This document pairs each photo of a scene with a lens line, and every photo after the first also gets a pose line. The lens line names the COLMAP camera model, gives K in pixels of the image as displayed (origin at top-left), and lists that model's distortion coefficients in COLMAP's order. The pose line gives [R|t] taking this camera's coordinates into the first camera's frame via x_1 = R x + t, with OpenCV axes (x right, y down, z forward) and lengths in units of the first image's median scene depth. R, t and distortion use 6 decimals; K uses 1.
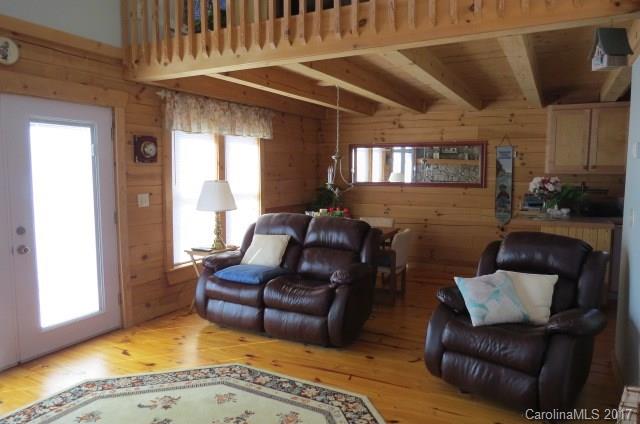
lens RADIAL K [[452.3, 0, 324.2], [0, 452.3, 212.9], [0, 0, 1]] dist [-0.042832, 0.017179]
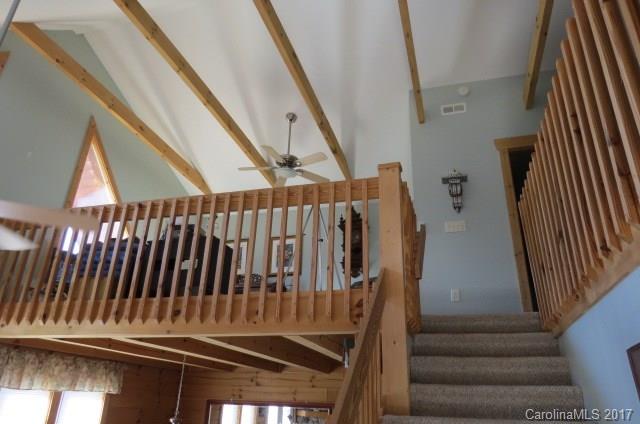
lens RADIAL K [[452.3, 0, 319.0], [0, 452.3, 209.7], [0, 0, 1]] dist [-0.042832, 0.017179]
pose [[0.980805, 0.104572, 0.164577, 0.150538], [-0.009443, 0.868514, -0.495575, -0.048314], [-0.194761, 0.484508, 0.852831, -0.146448]]
